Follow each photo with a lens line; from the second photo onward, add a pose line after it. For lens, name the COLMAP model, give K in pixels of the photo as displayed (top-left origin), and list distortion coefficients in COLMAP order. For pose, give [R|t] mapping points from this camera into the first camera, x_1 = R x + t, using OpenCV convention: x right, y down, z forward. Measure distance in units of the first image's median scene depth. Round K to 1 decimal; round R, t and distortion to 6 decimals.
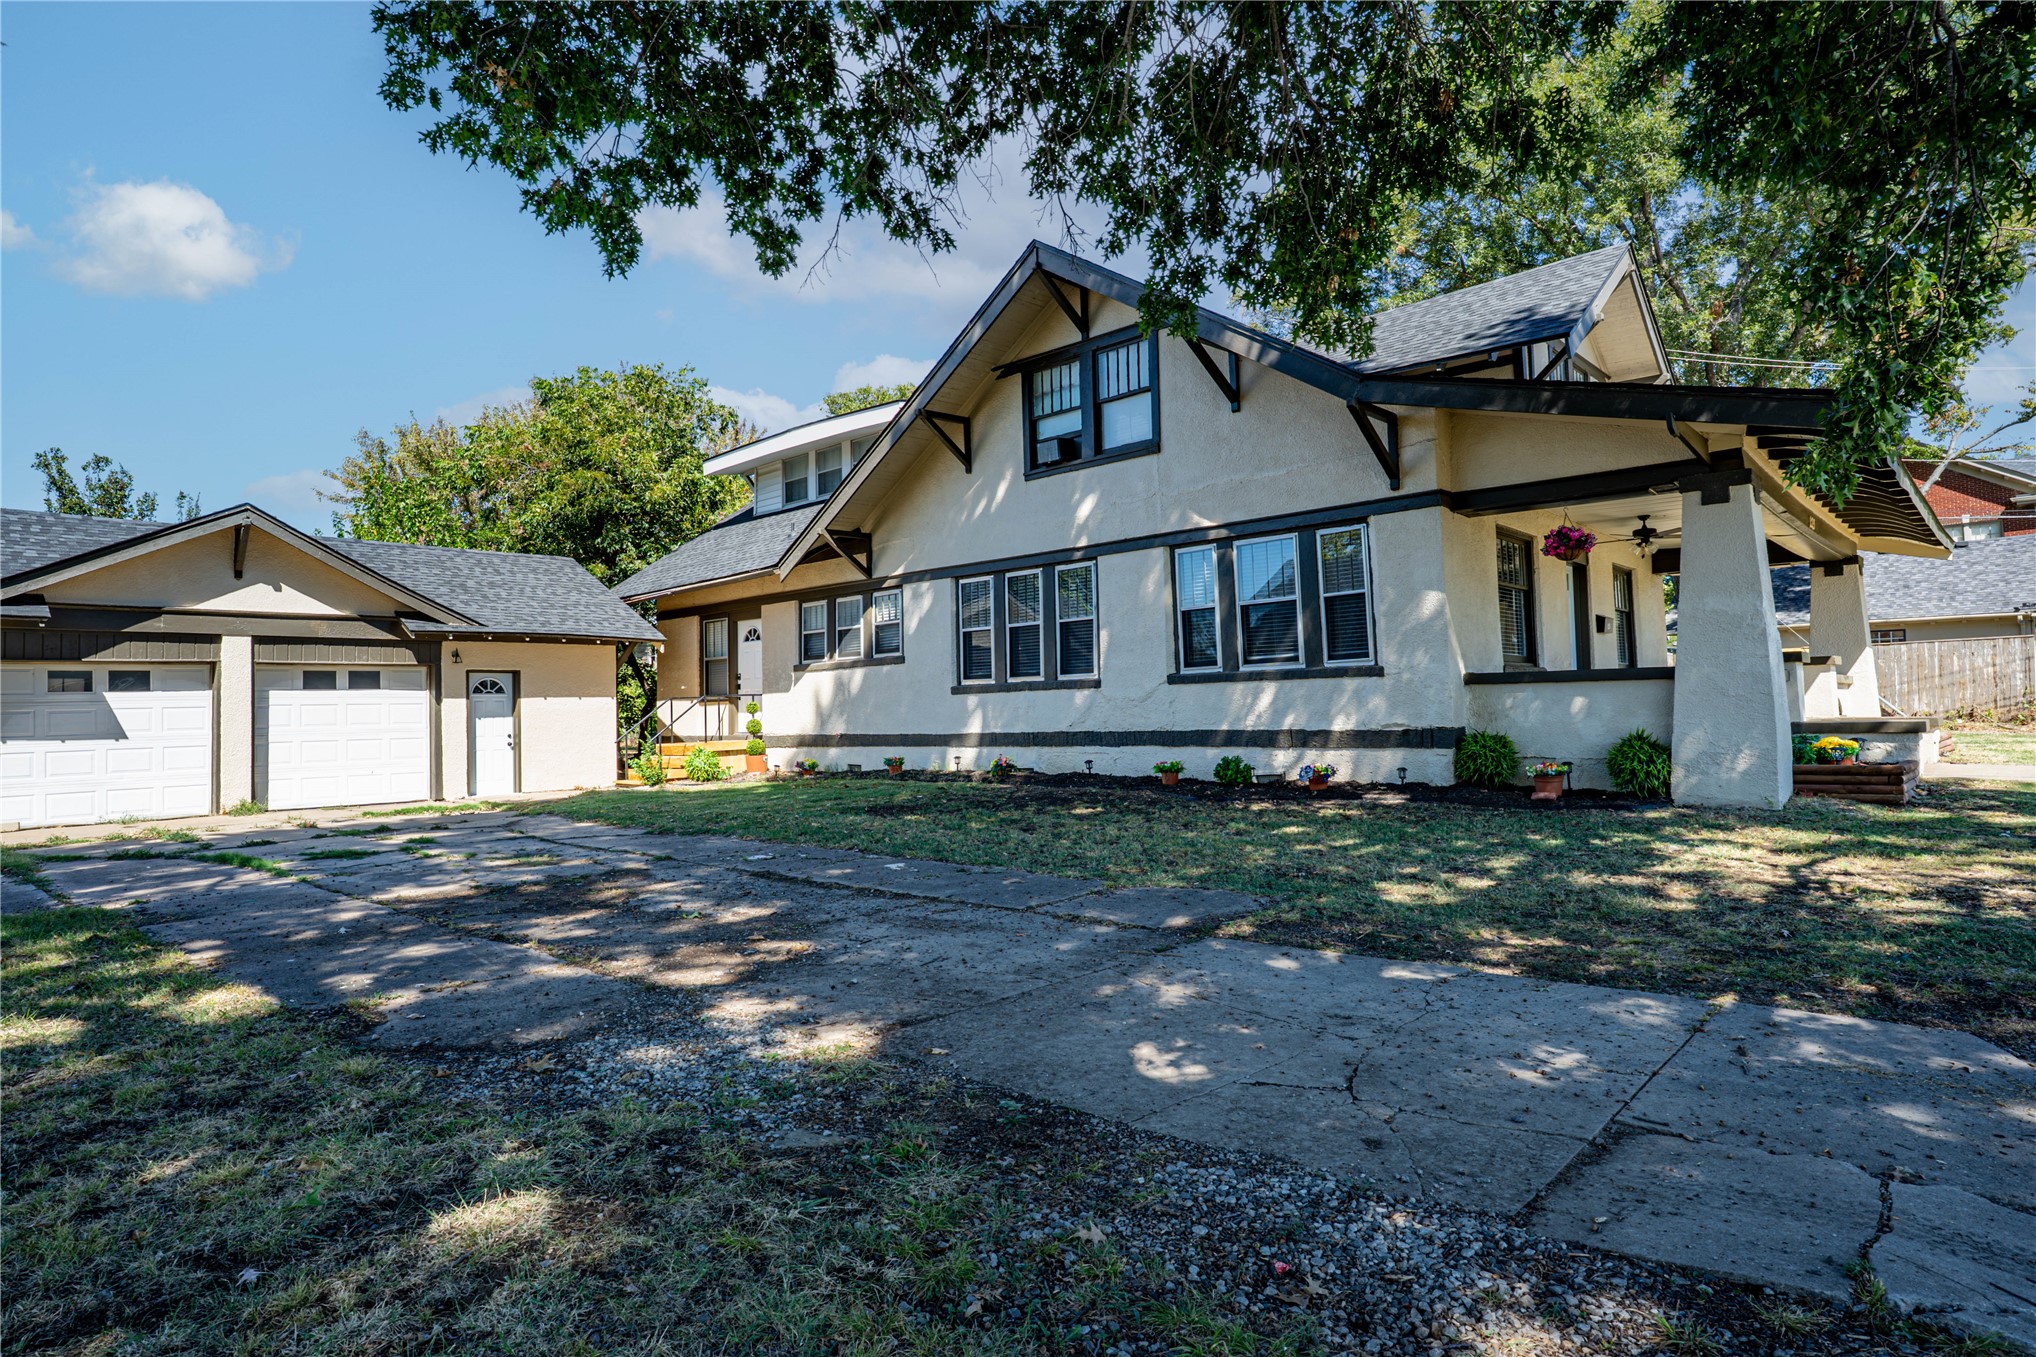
lens RADIAL K [[1141.2, 0, 1021.6], [0, 1141.2, 674.1], [0, 0, 1]] dist [-0.059777, 0.046194]
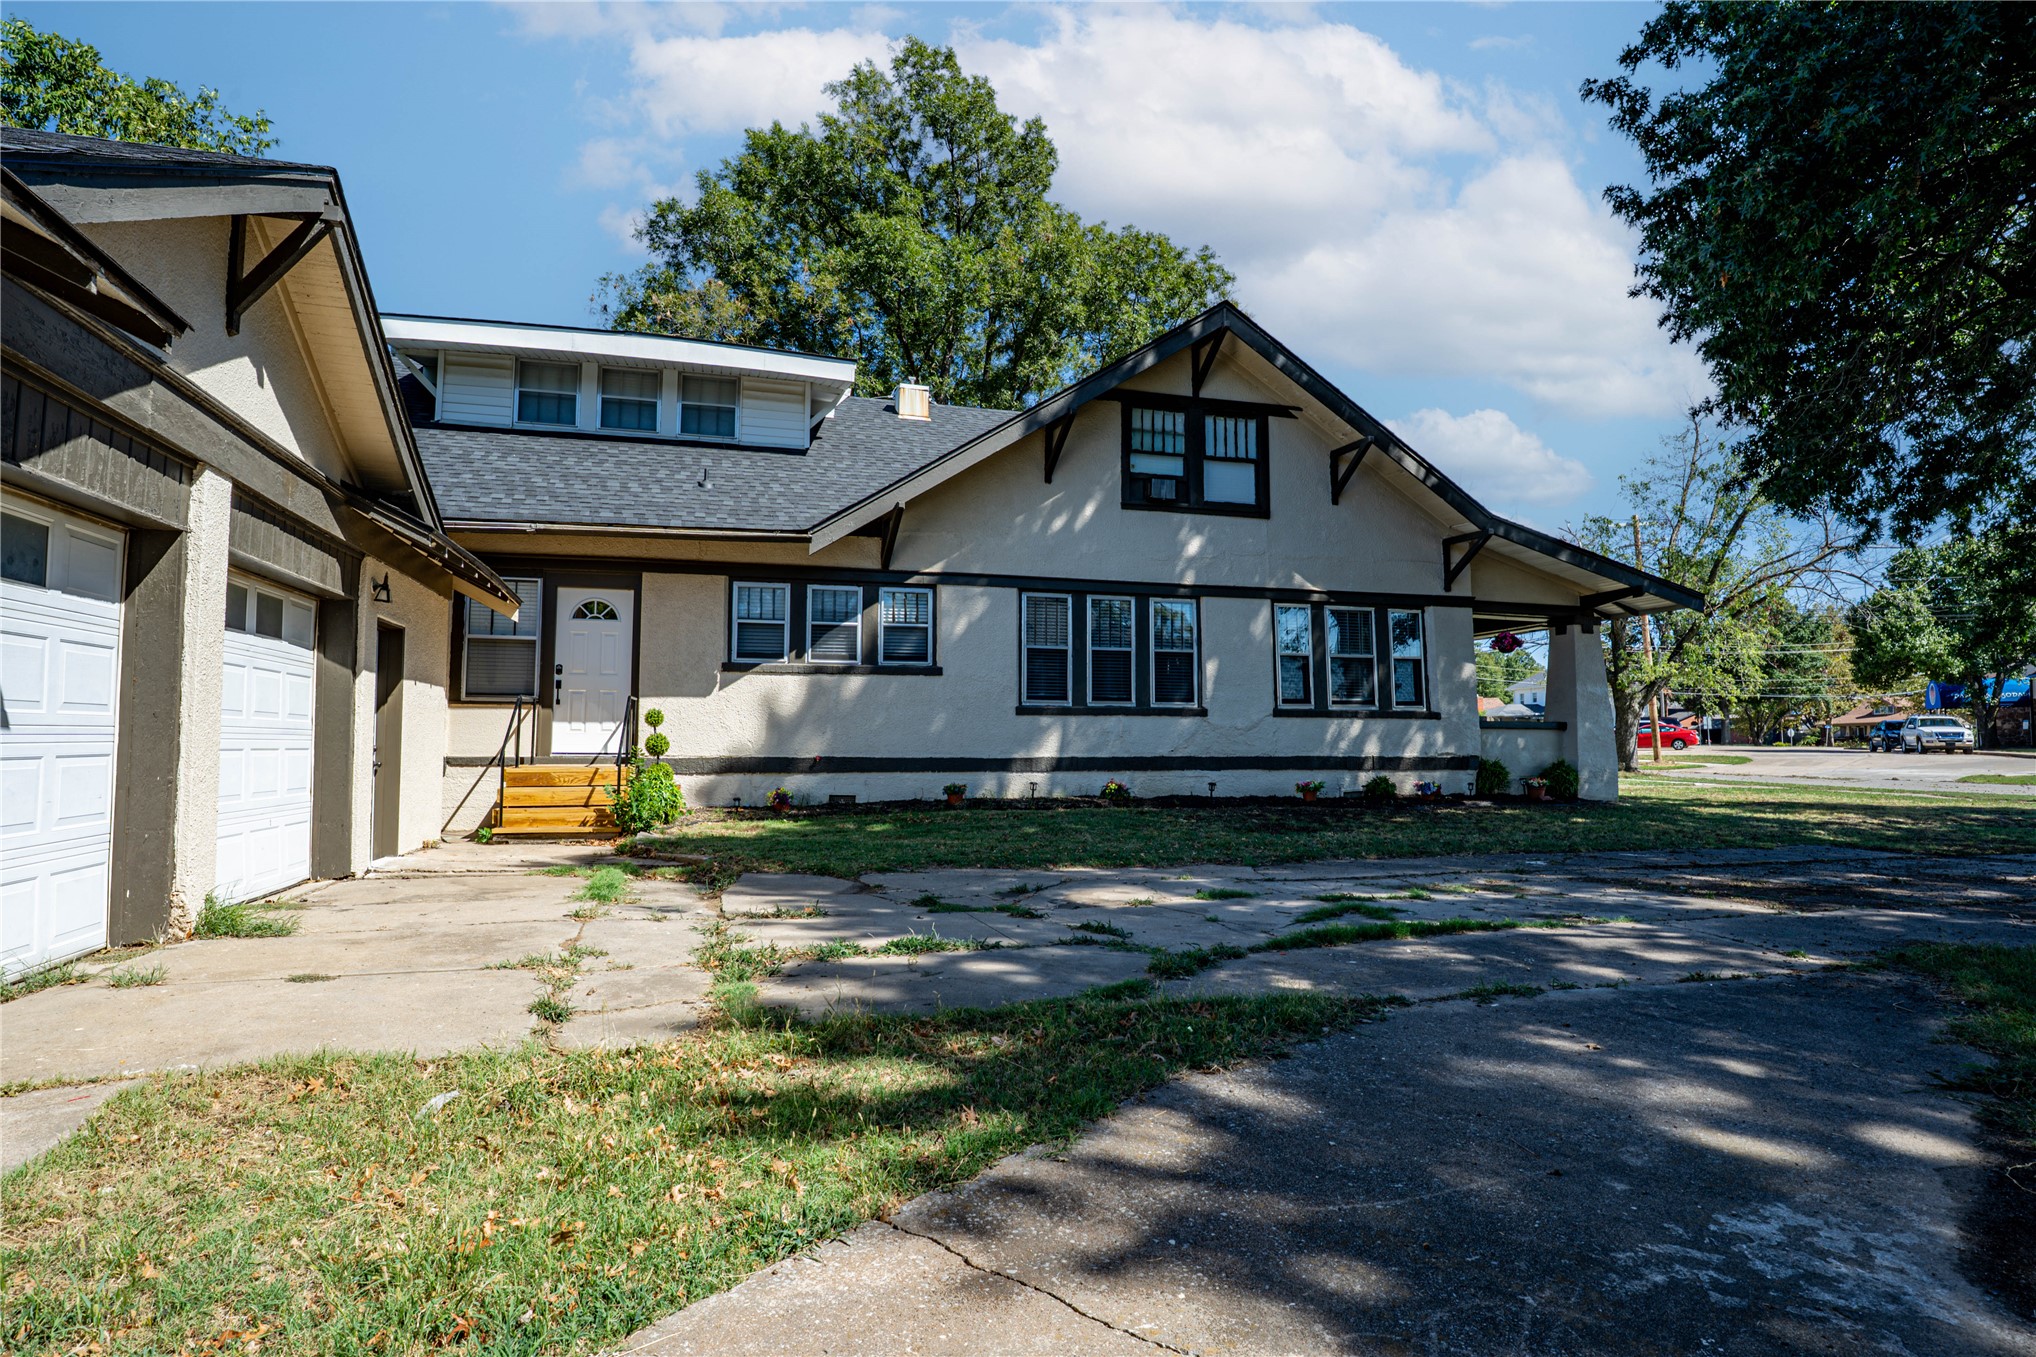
lens RADIAL K [[1141.2, 0, 1021.6], [0, 1141.2, 674.1], [0, 0, 1]] dist [-0.059777, 0.046194]
pose [[0.502472, 0.080747, 0.860814, -0.838458], [-0.045131, 0.996722, -0.067152, 0.045928], [-0.863415, -0.005108, 0.504469, 0.525629]]
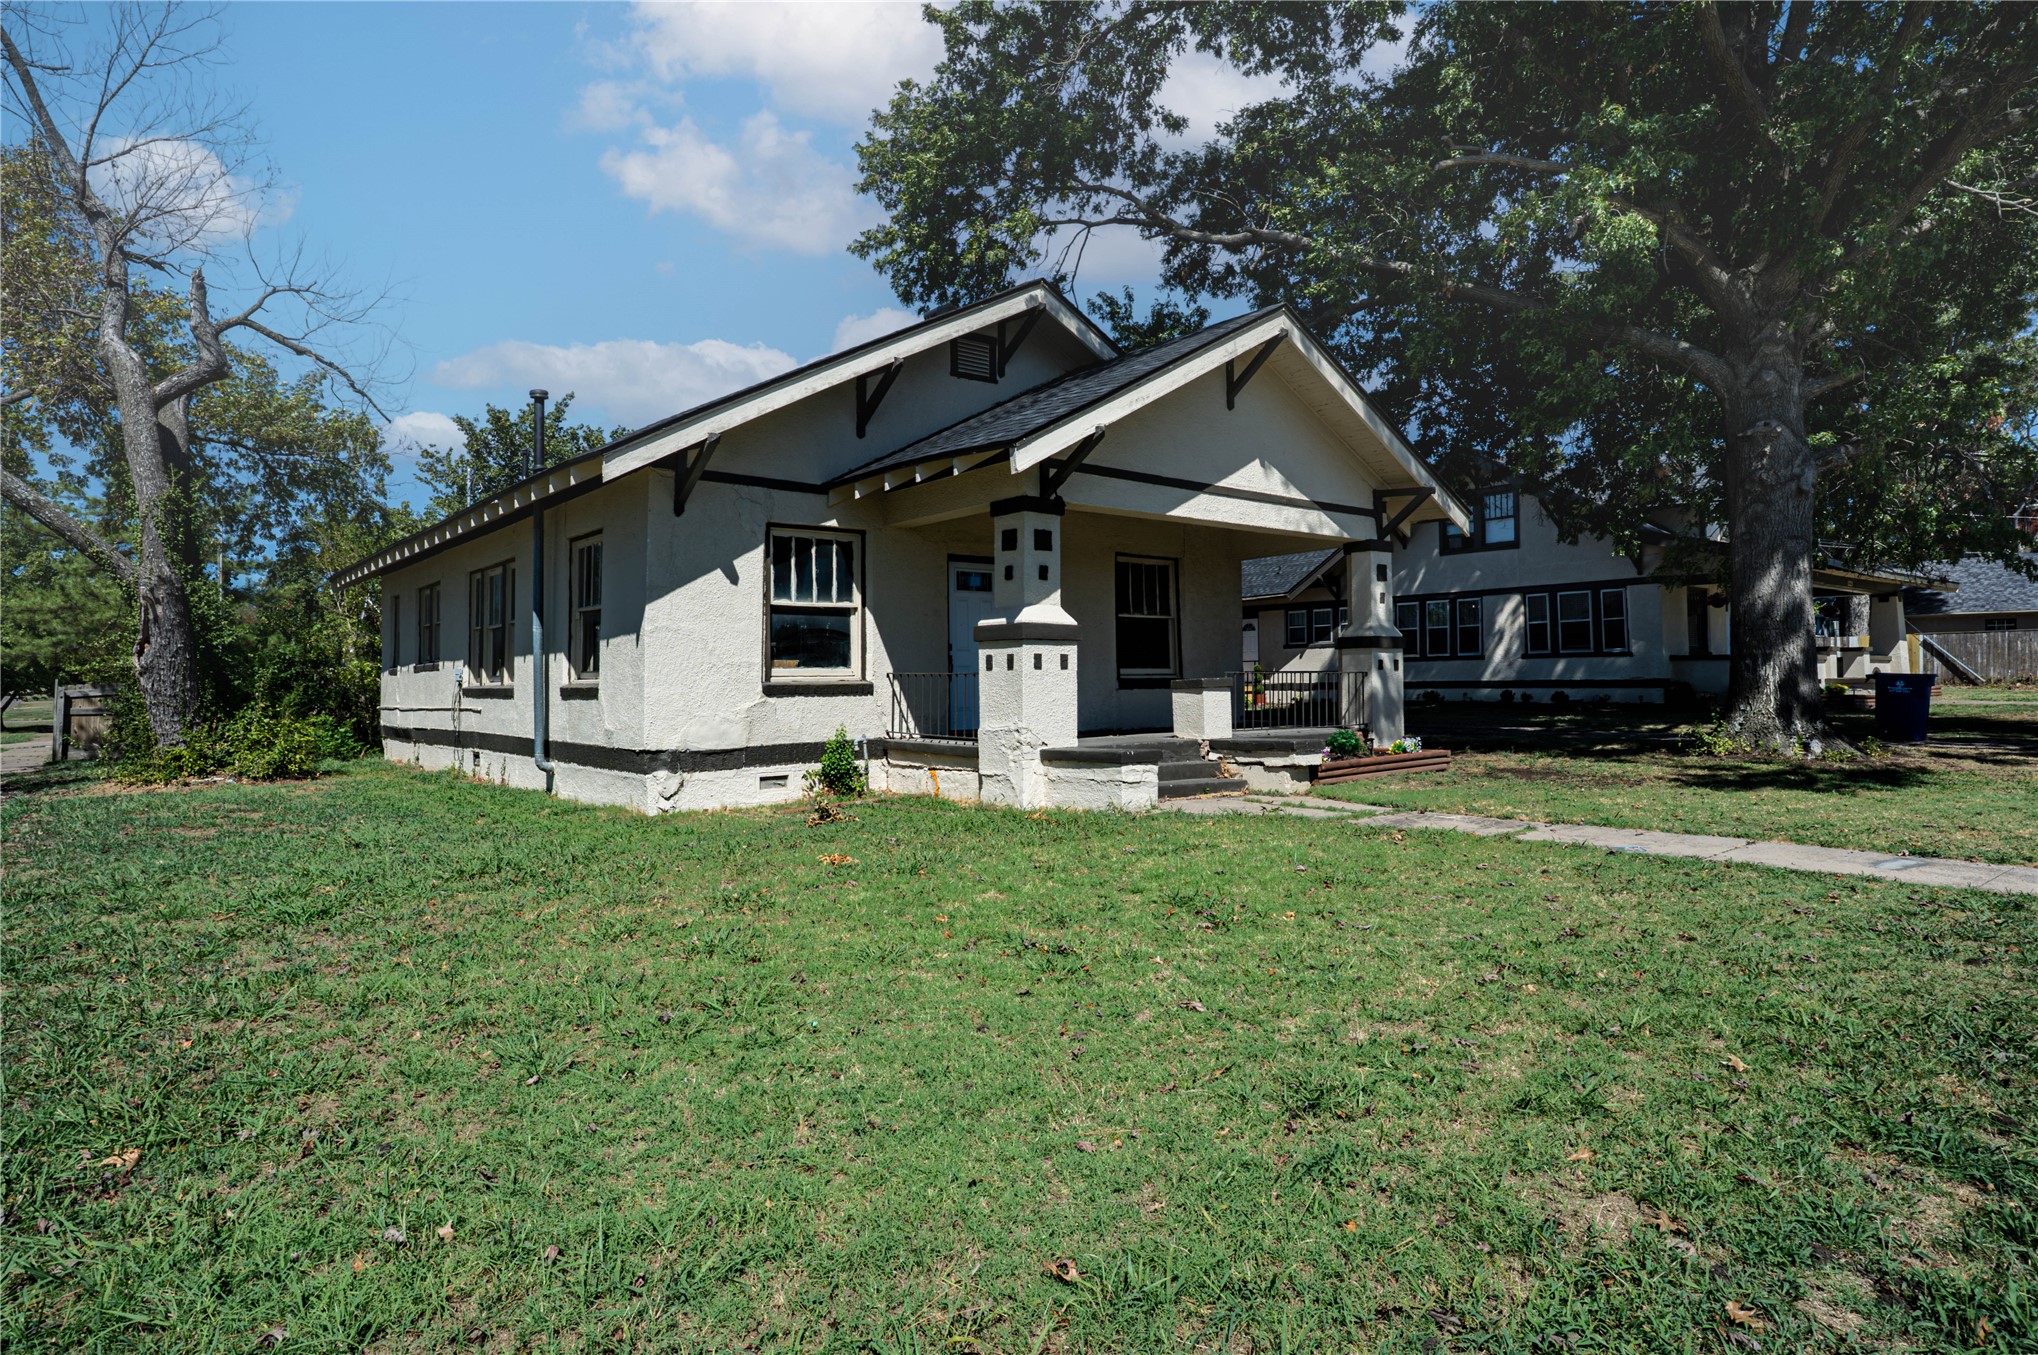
lens RADIAL K [[1142.4, 0, 1022.6], [0, 1142.4, 673.1], [0, 0, 1]] dist [-0.059777, 0.046194]
pose [[0.990012, 0.008314, -0.140740, -0.410496], [-0.003897, 0.999492, 0.031629, -0.022022], [0.140932, -0.030764, 0.989541, -1.007815]]
